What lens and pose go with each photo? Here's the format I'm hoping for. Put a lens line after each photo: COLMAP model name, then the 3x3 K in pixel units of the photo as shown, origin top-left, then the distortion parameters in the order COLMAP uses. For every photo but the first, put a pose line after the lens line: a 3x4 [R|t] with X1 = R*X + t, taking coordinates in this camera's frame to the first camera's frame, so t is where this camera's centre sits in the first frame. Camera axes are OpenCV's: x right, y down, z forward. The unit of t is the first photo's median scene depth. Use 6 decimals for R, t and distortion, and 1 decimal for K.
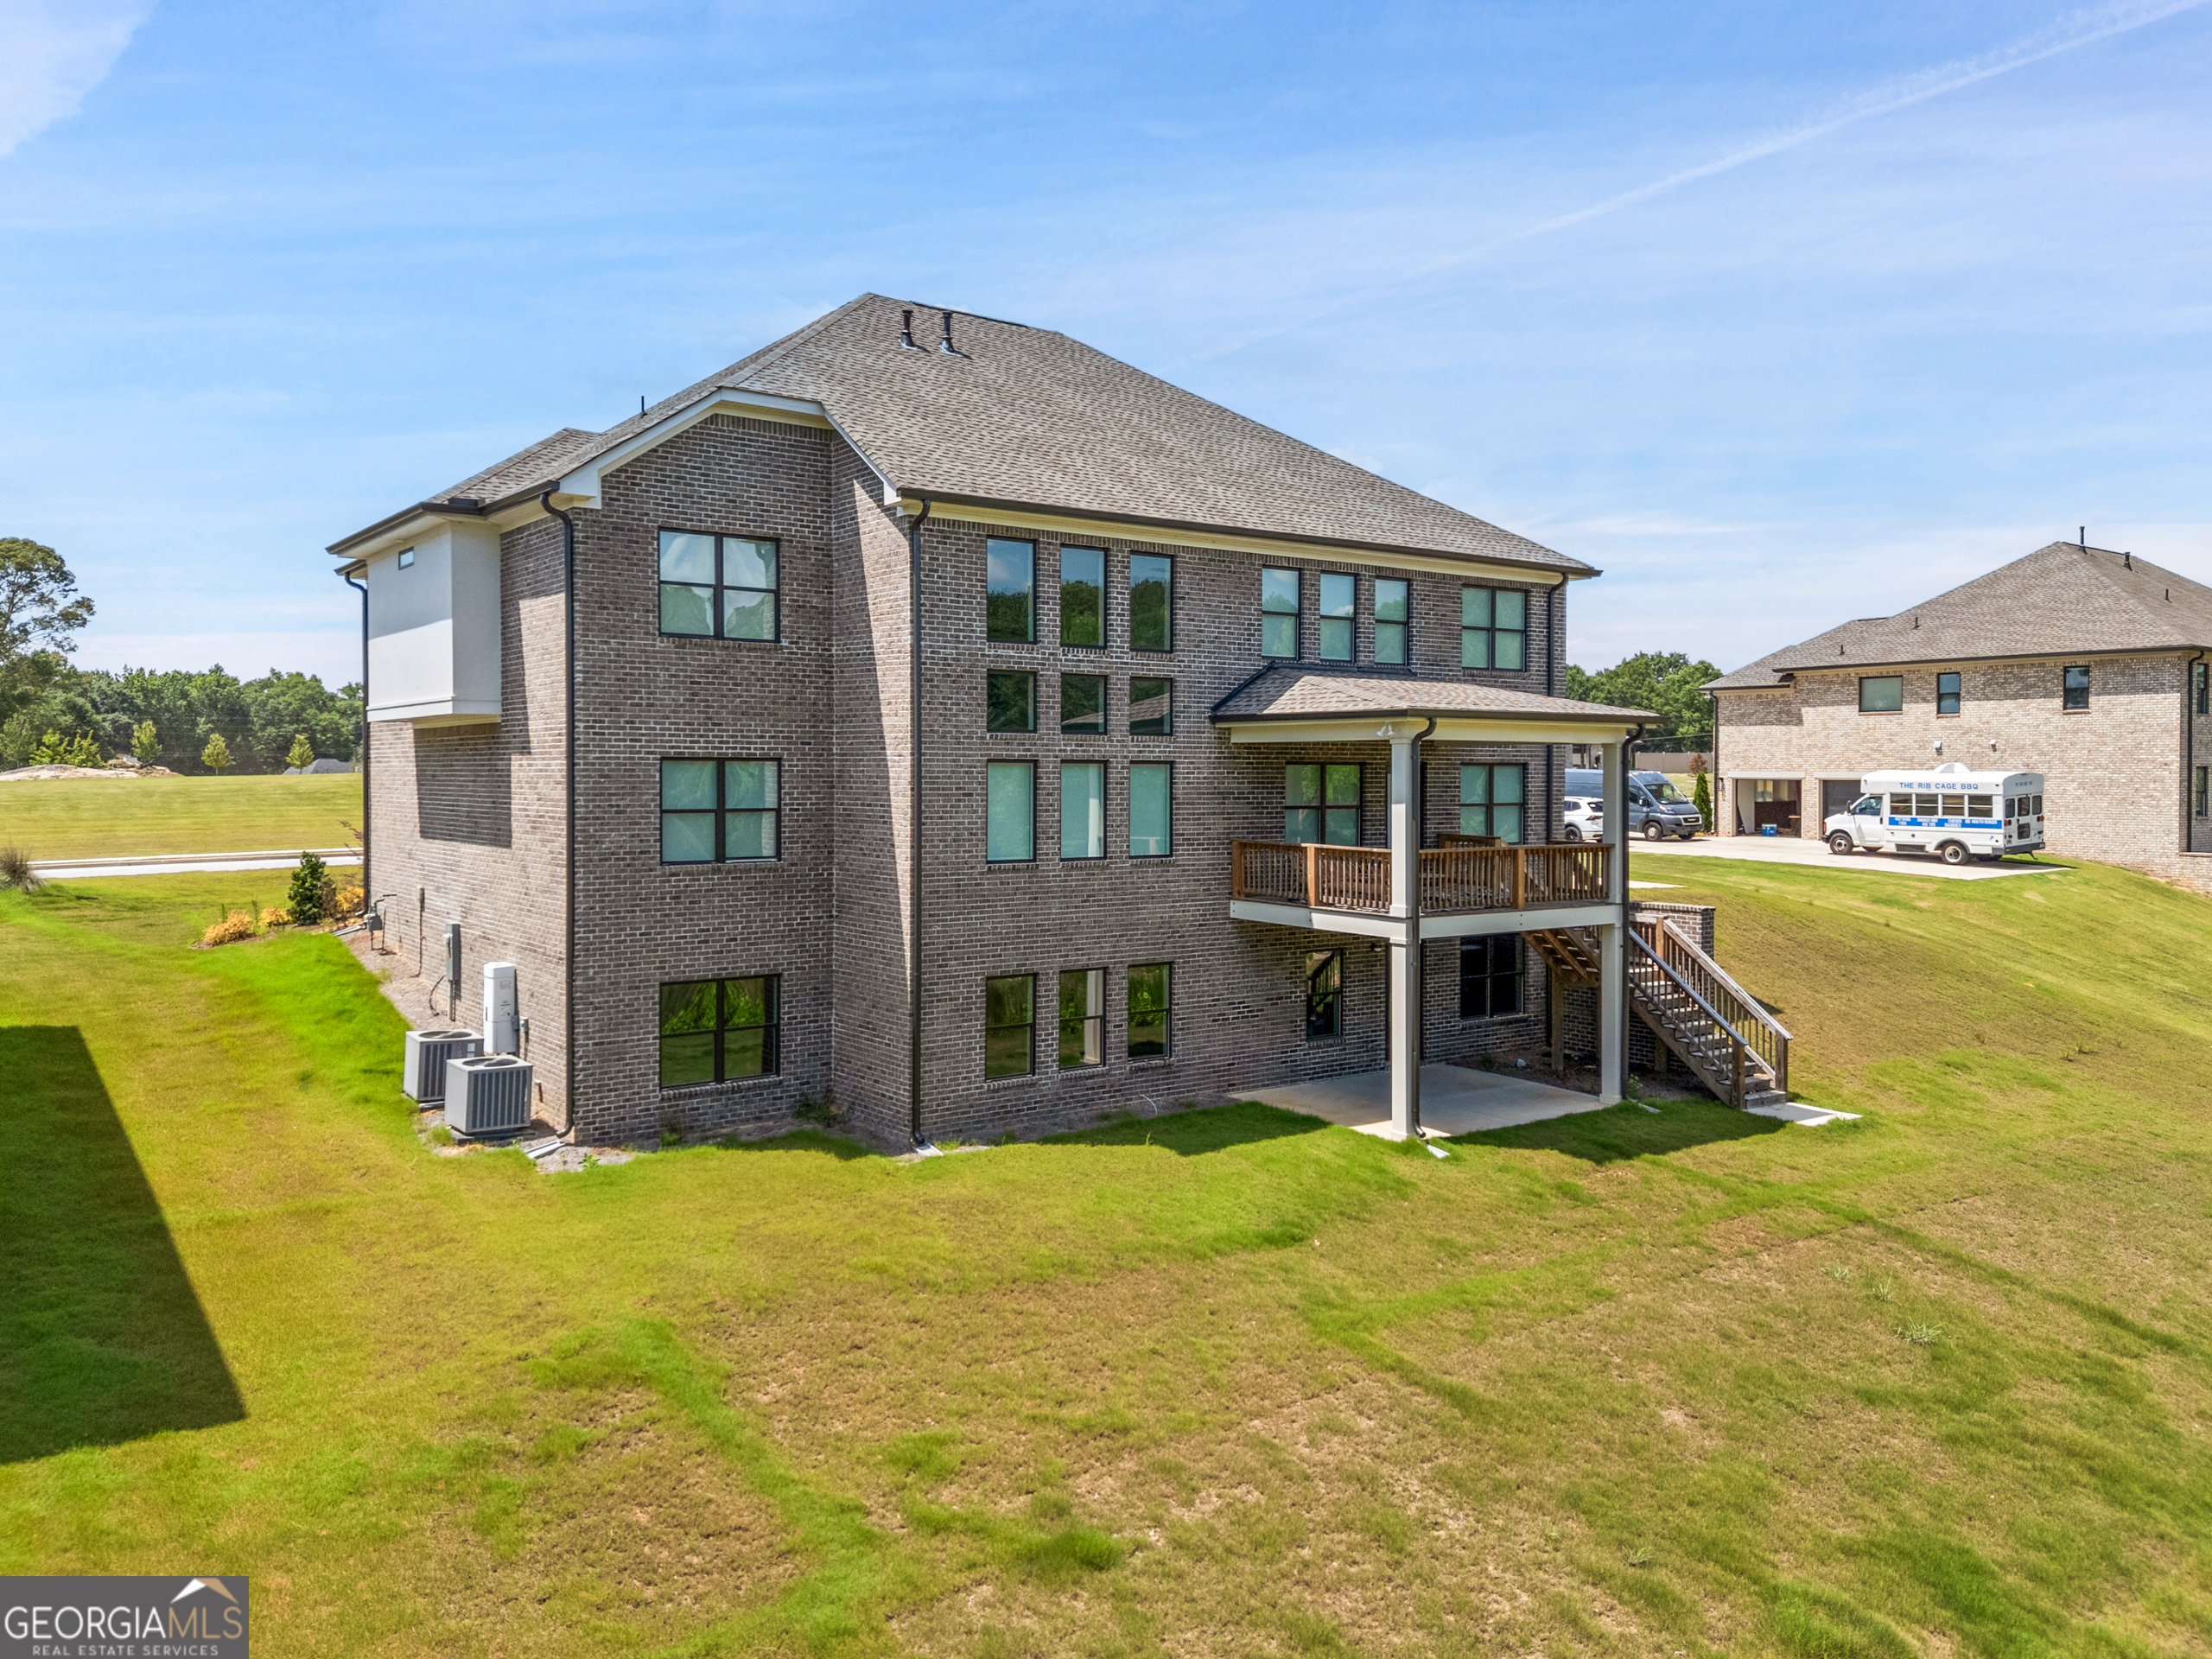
lens RADIAL K [[1679.1, 0, 1106.0], [0, 1679.1, 829.5], [0, 0, 1]] dist [0.035560, -0.007347]
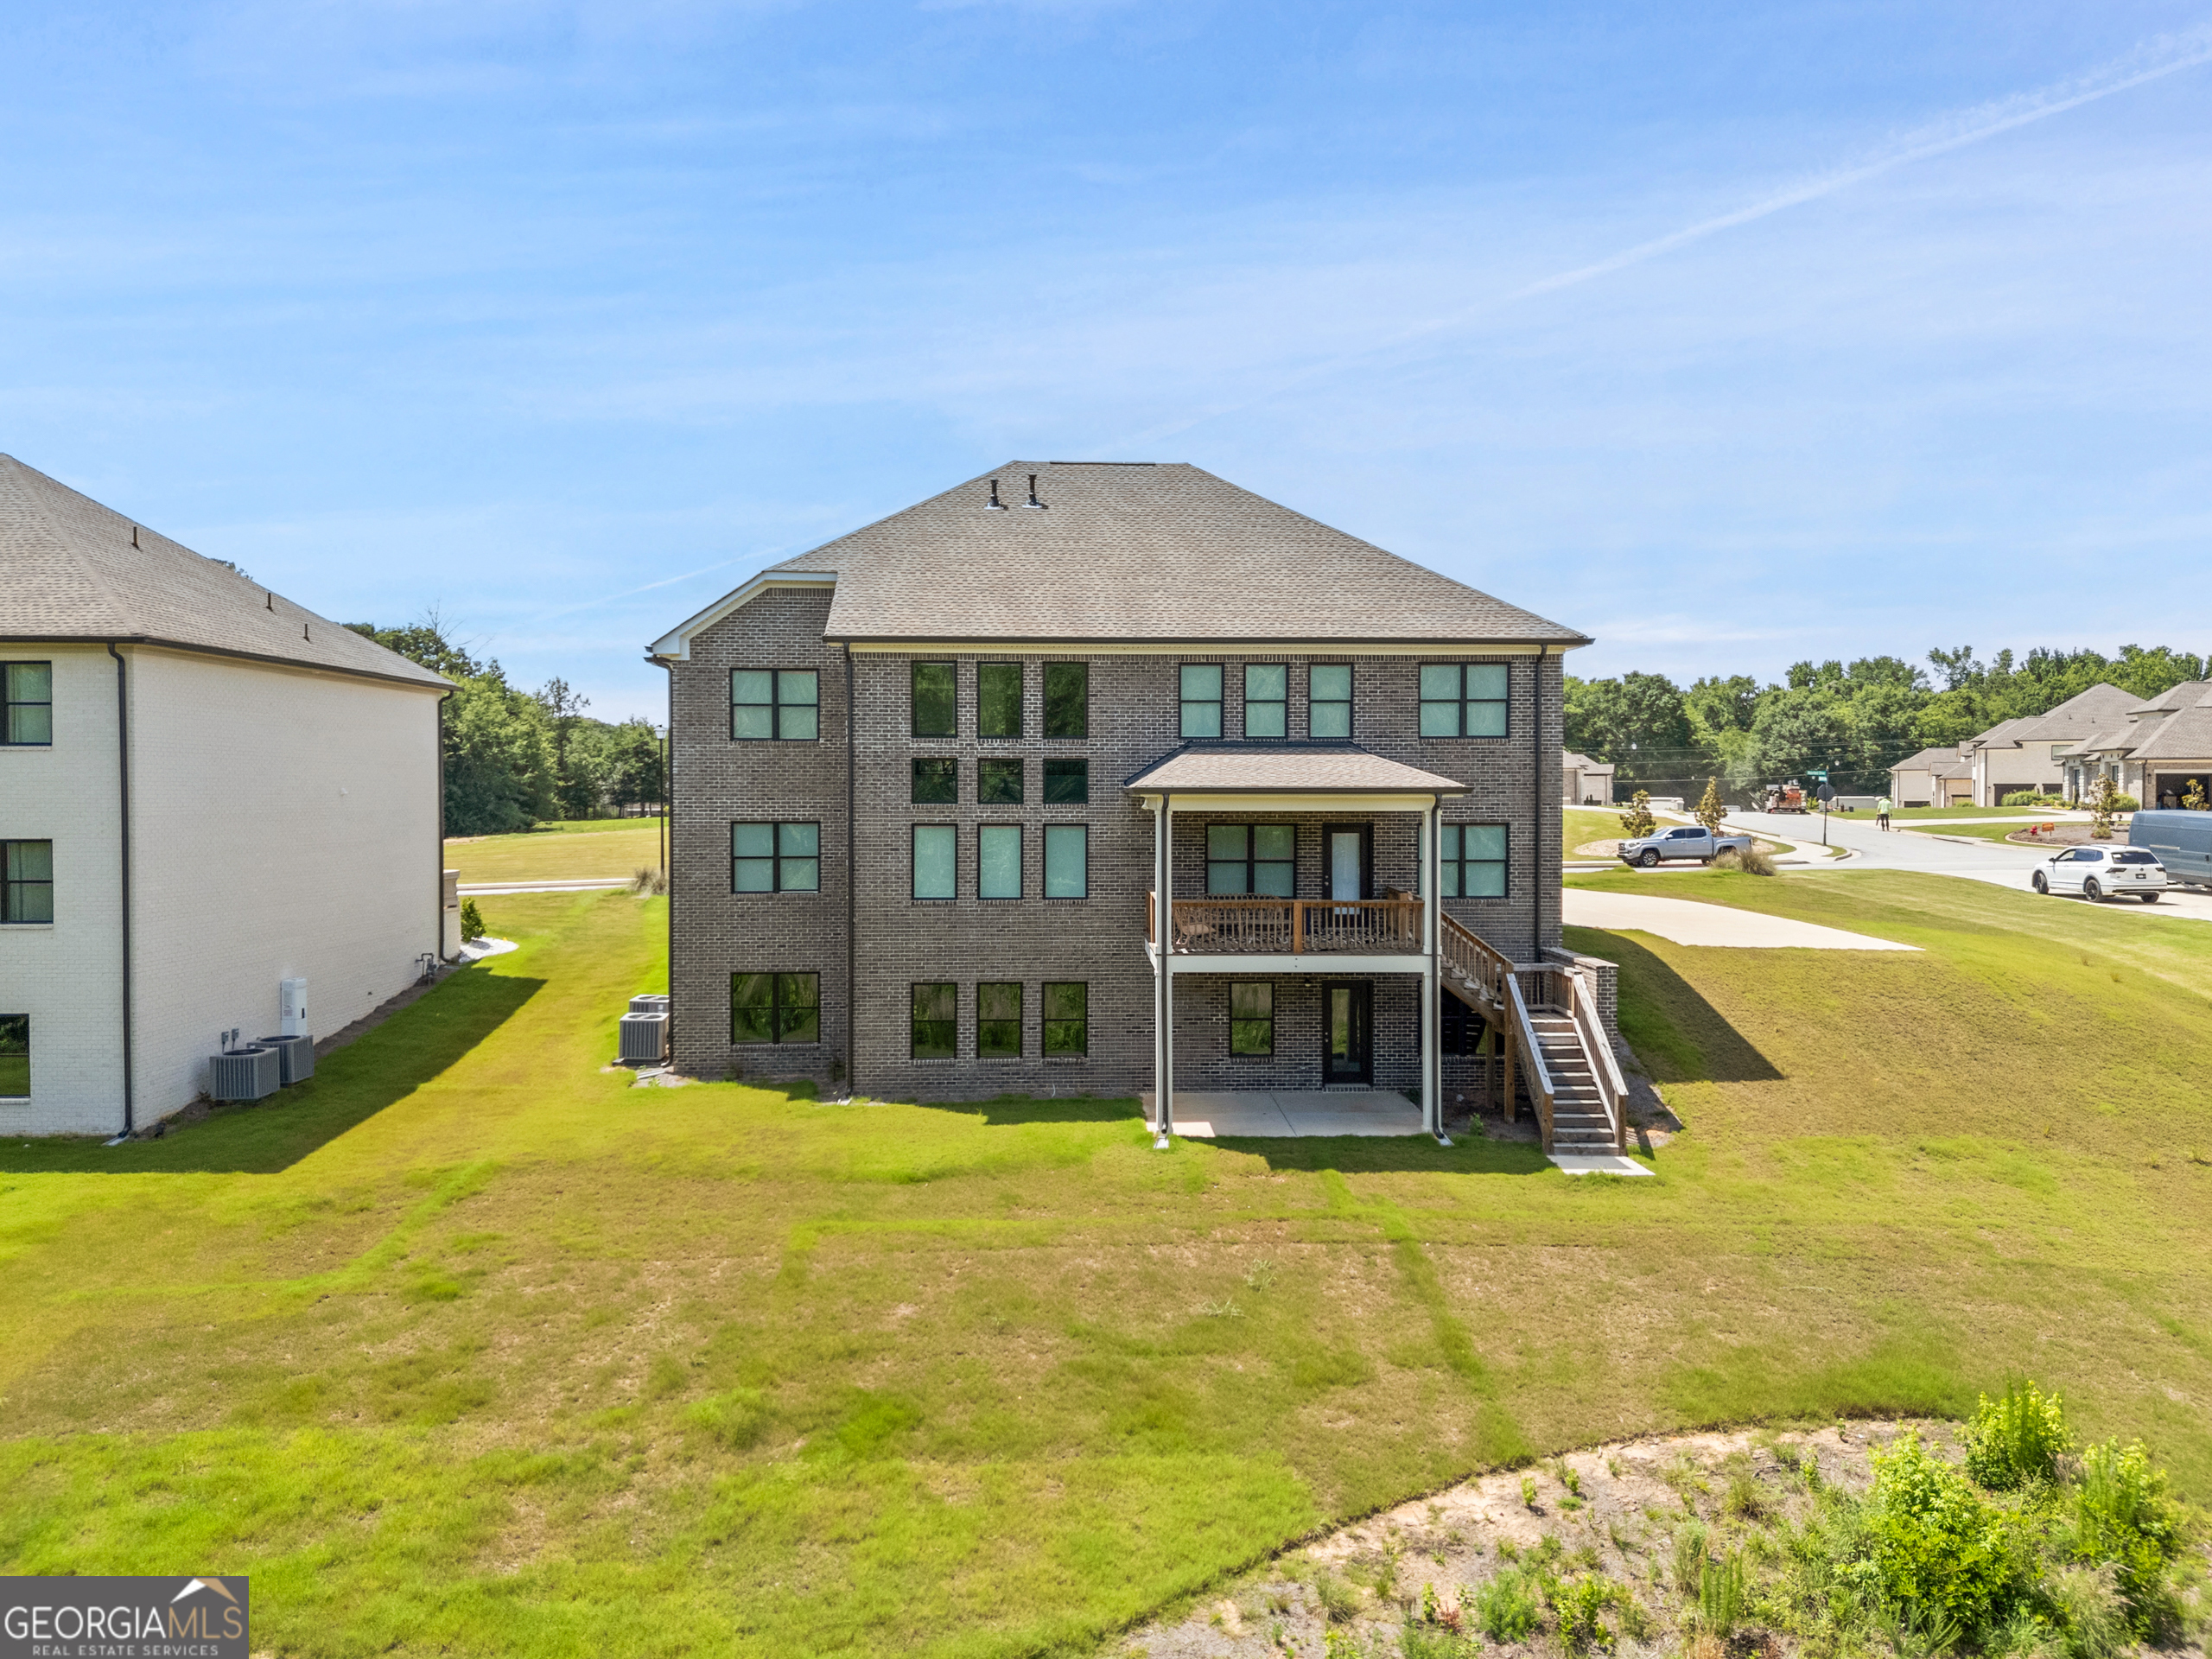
lens RADIAL K [[1679.1, 0, 1106.0], [0, 1679.1, 829.5], [0, 0, 1]] dist [0.035560, -0.007347]
pose [[0.822492, 0.009139, -0.568704, 0.821587], [-0.016494, 0.999834, -0.007787, -0.028363], [0.568538, 0.015785, 0.822505, -0.037984]]
